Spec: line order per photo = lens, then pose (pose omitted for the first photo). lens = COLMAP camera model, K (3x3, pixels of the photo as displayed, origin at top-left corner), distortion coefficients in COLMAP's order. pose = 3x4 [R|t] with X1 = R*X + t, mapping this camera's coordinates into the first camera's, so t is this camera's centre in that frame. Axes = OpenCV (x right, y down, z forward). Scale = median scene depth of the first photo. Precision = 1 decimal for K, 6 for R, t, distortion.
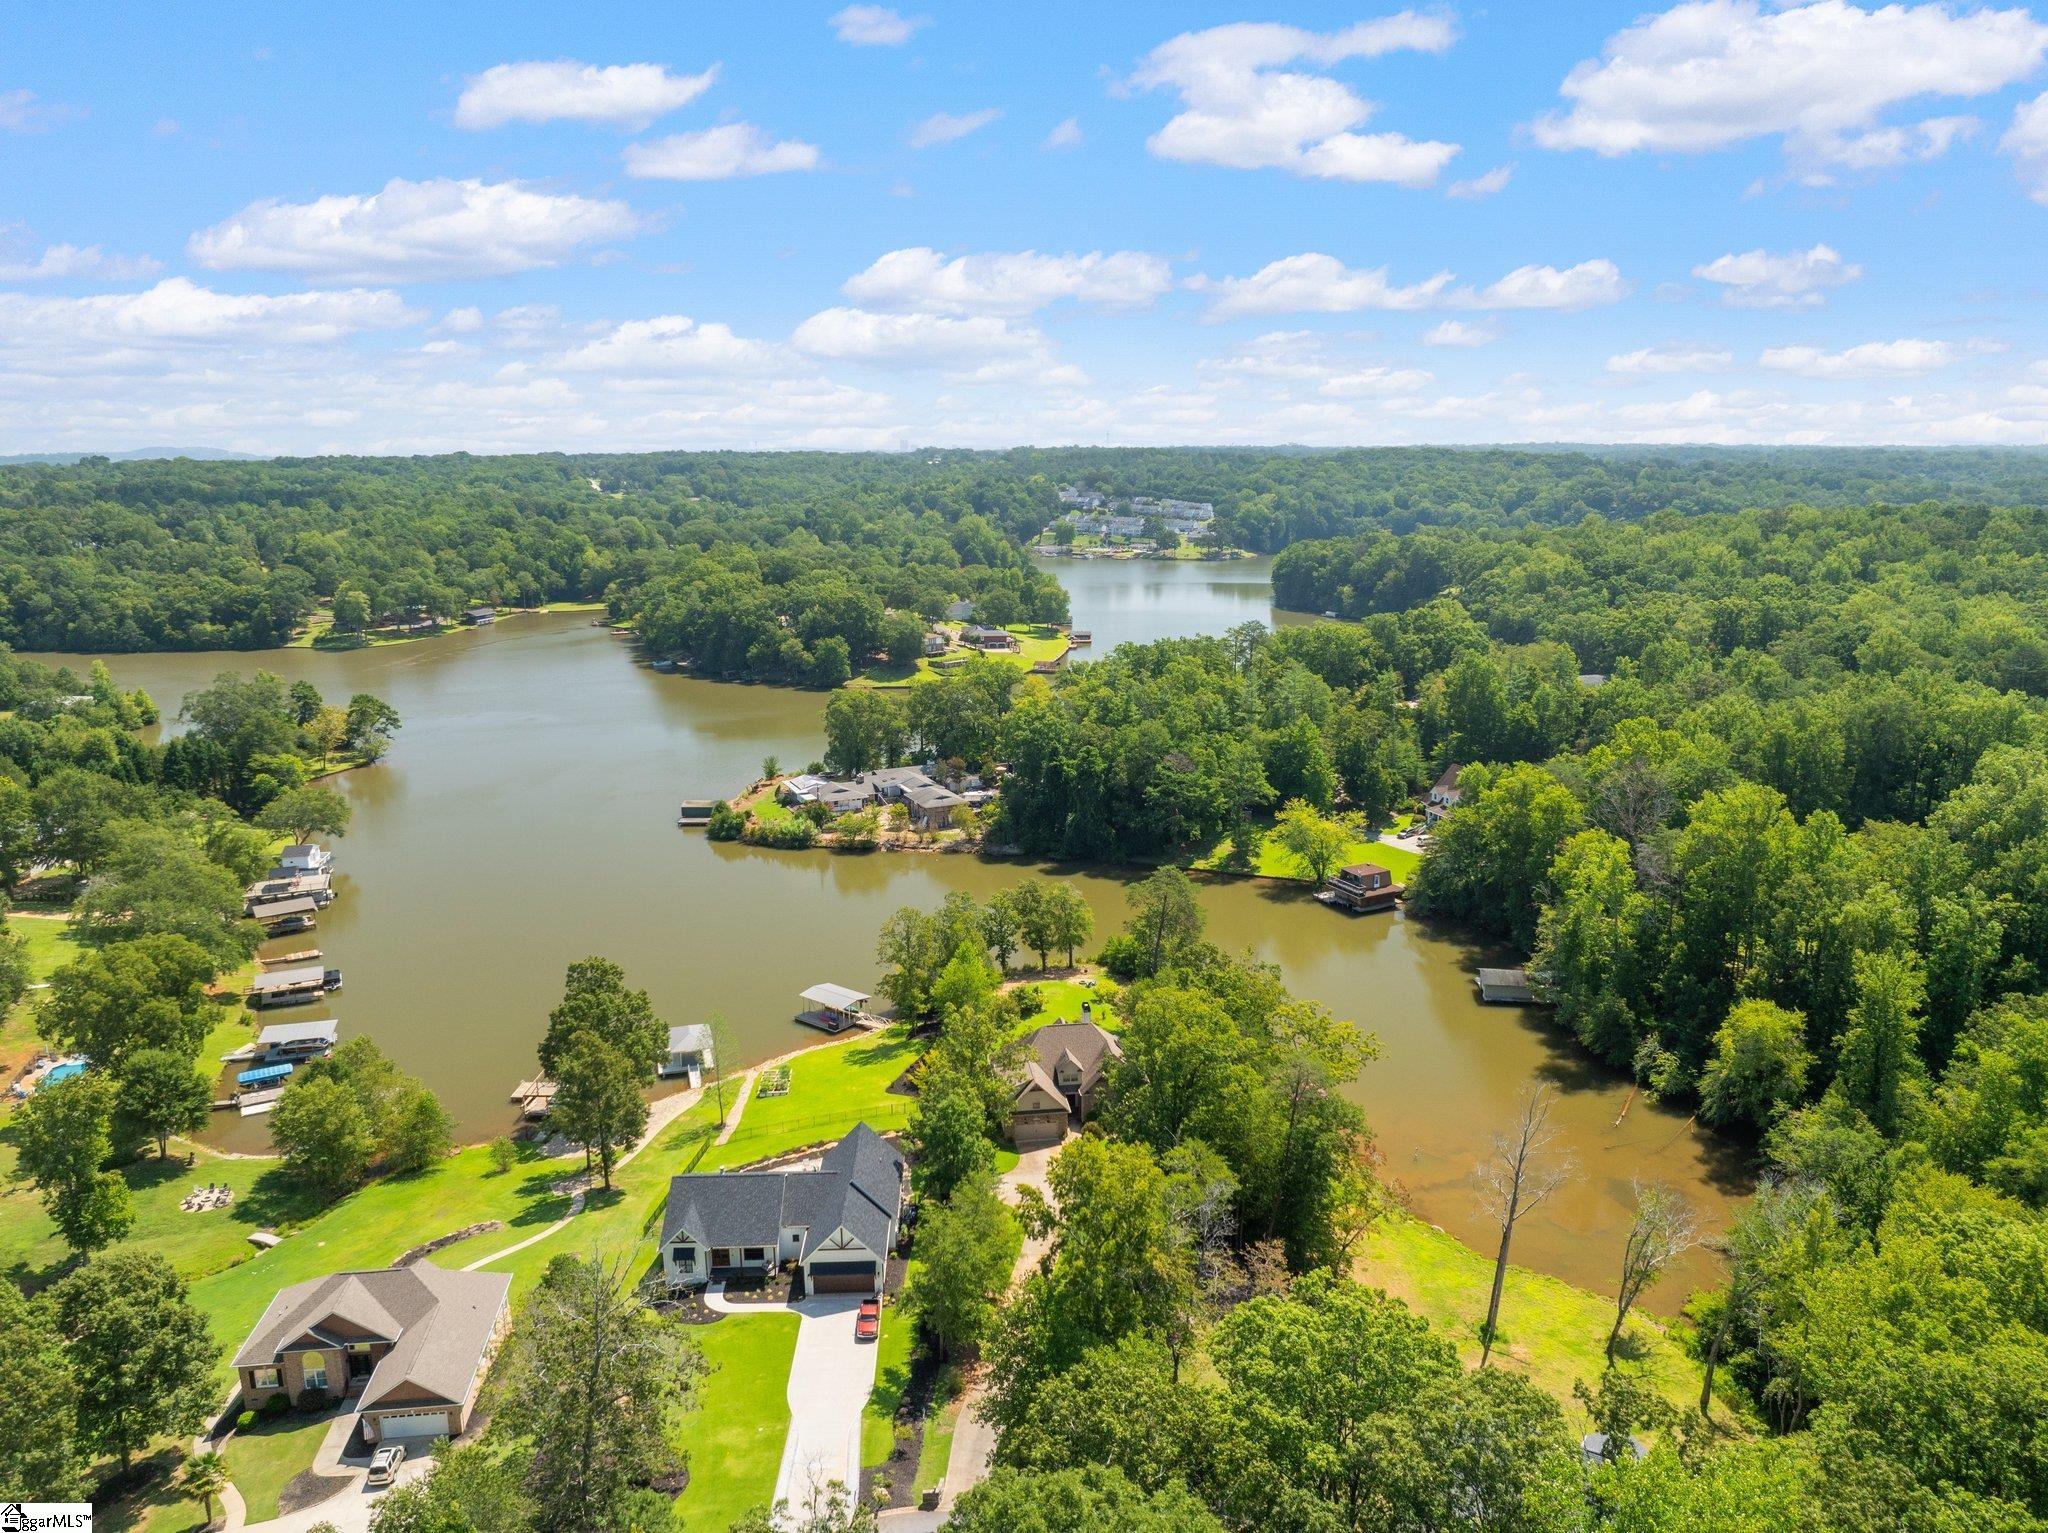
lens RADIAL K [[1443.4, 0, 1033.9], [0, 1443.4, 773.3], [0, 0, 1]] dist [-0.046790, 0.014495]
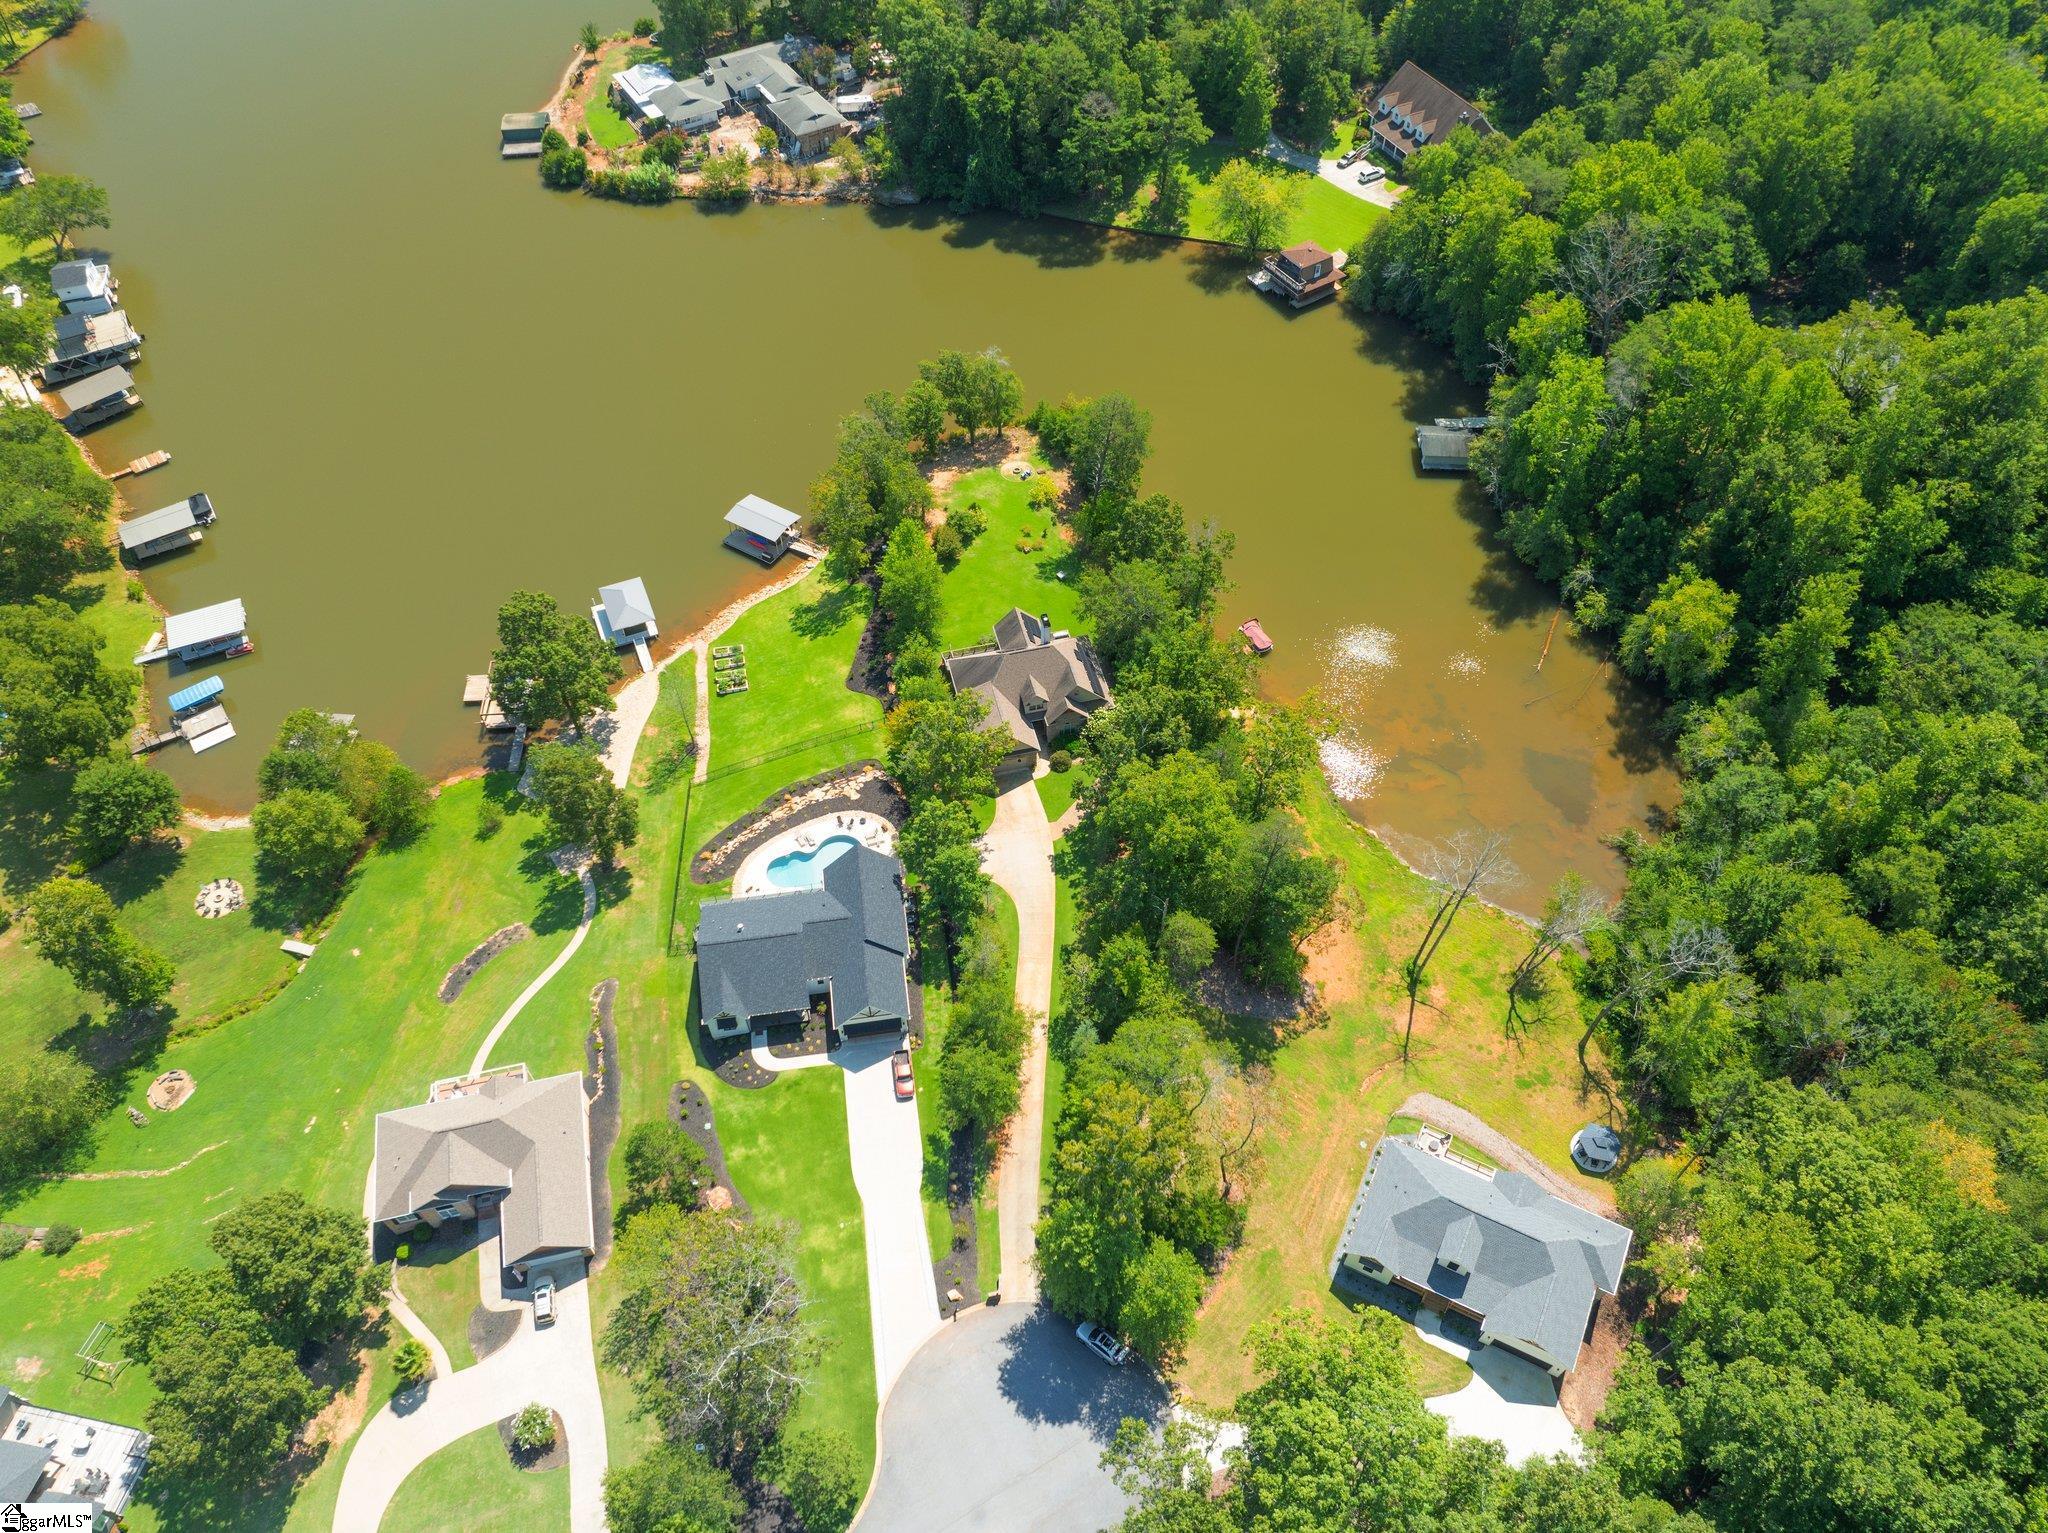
lens RADIAL K [[1443.4, 0, 1030.2], [0, 1443.4, 778.1], [0, 0, 1]] dist [-0.046790, 0.014495]
pose [[0.993988, -0.079741, 0.075023, -0.044430], [0.014507, 0.775119, 0.631648, -0.294164], [-0.108520, -0.626763, 0.771617, 0.130567]]
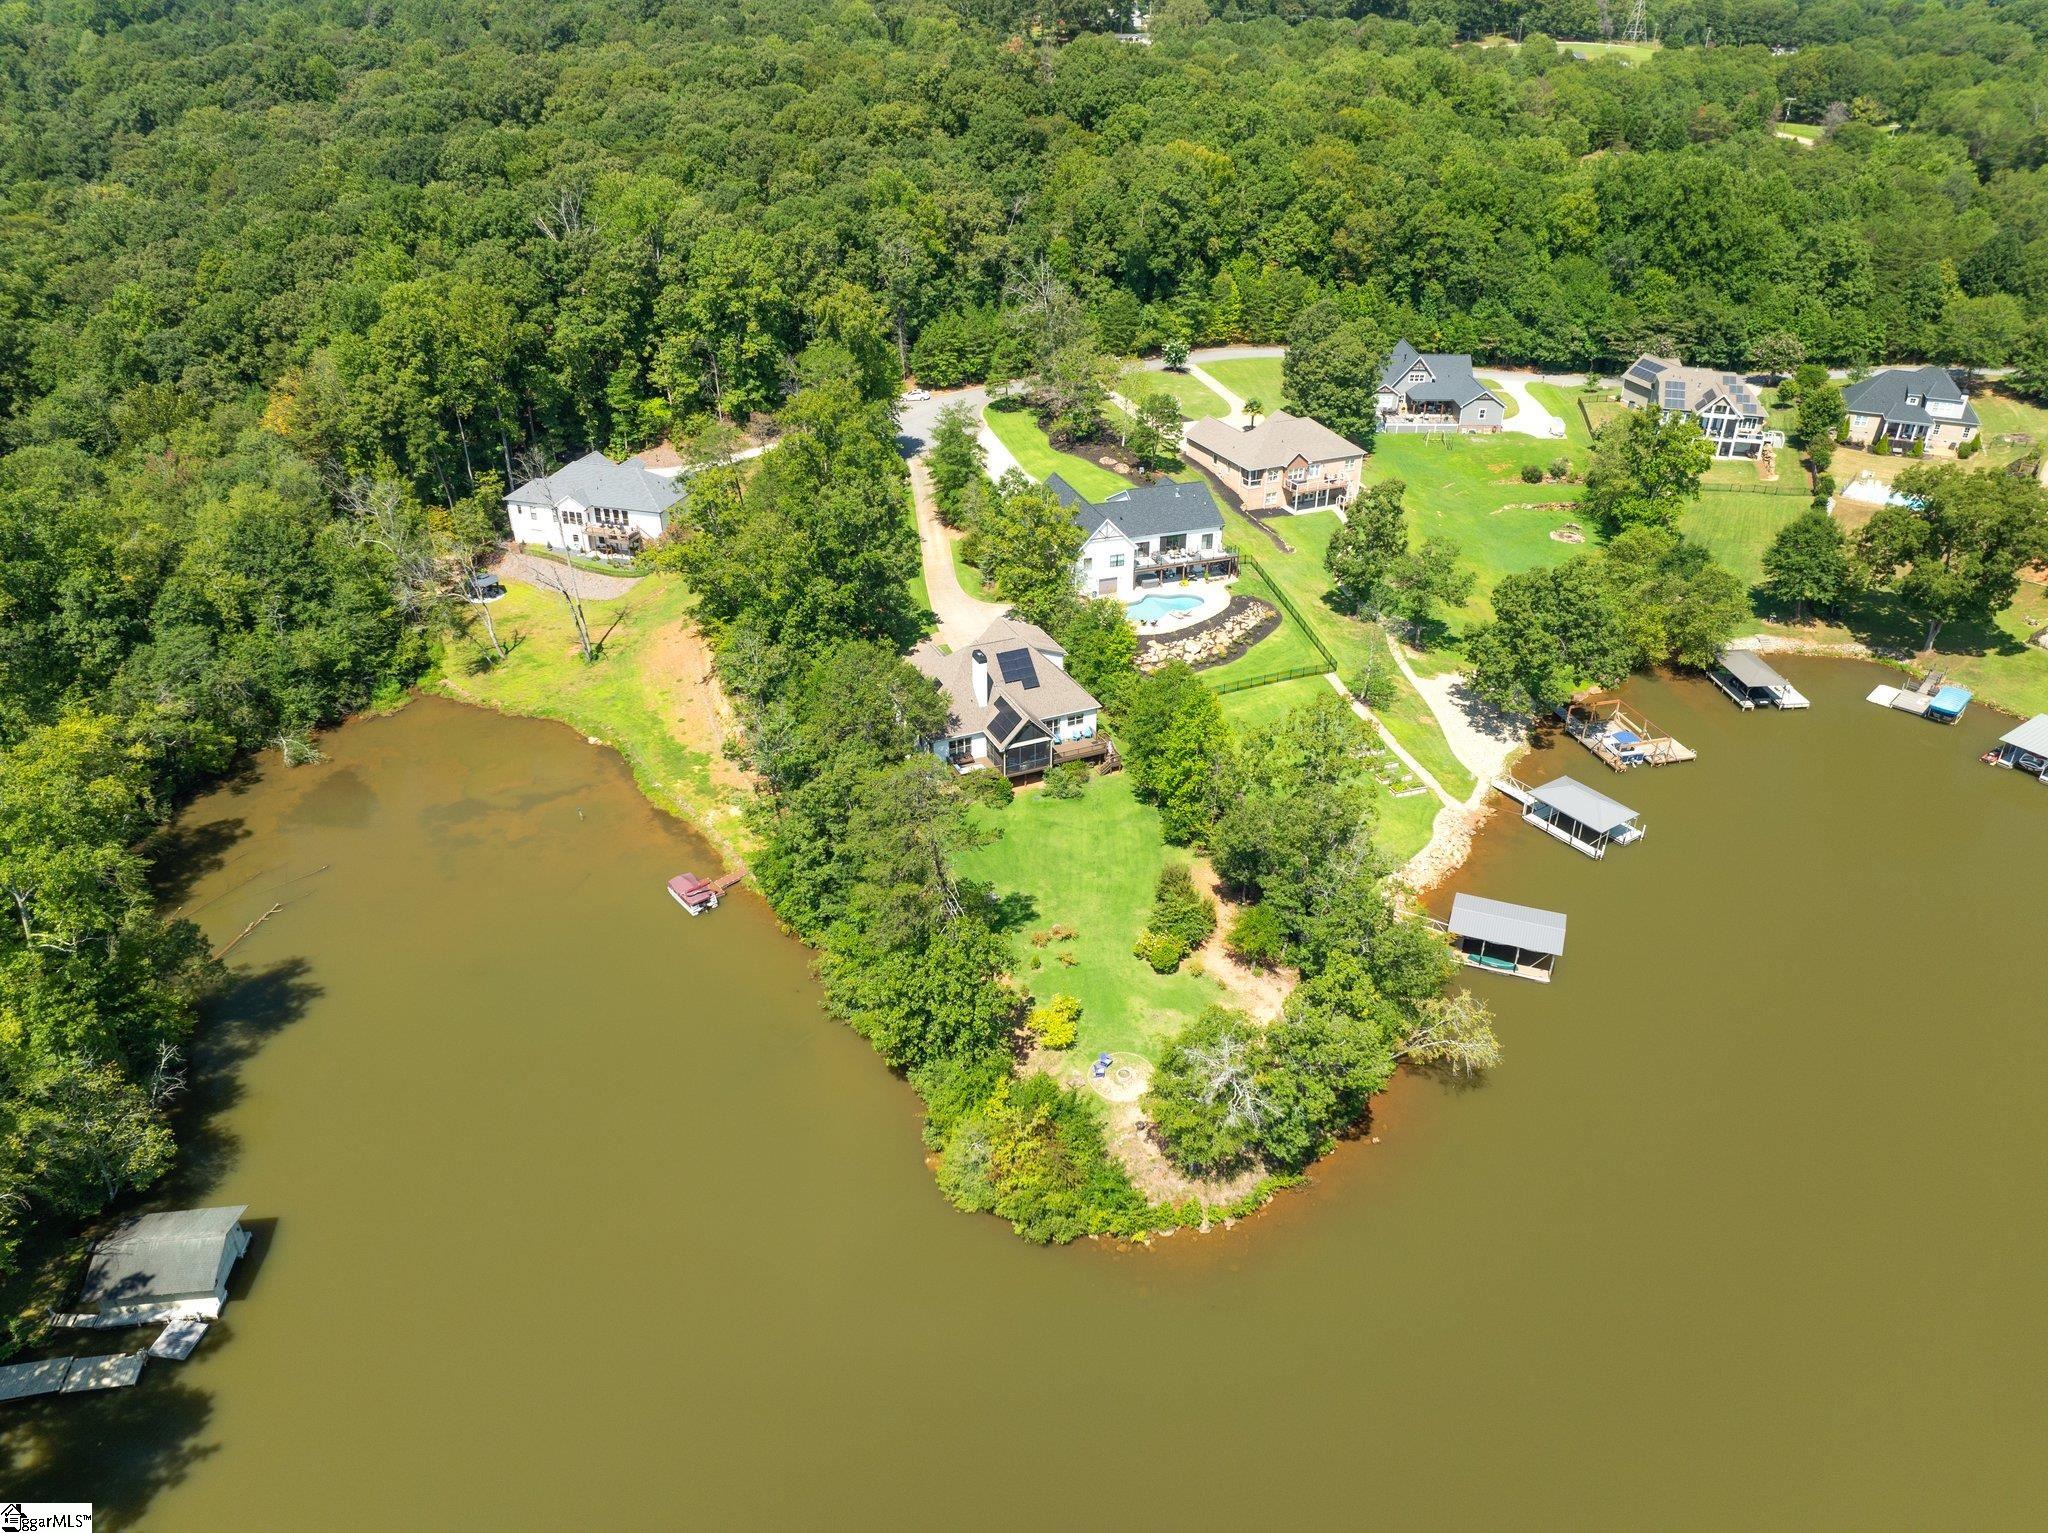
lens RADIAL K [[1443.4, 0, 1016.8], [0, 1443.4, 764.0], [0, 0, 1]] dist [-0.046790, 0.014495]
pose [[-0.959169, 0.151030, -0.239135, 0.164919], [-0.050641, 0.740126, 0.670559, -0.247394], [0.278264, 0.655289, -0.702257, 1.231877]]
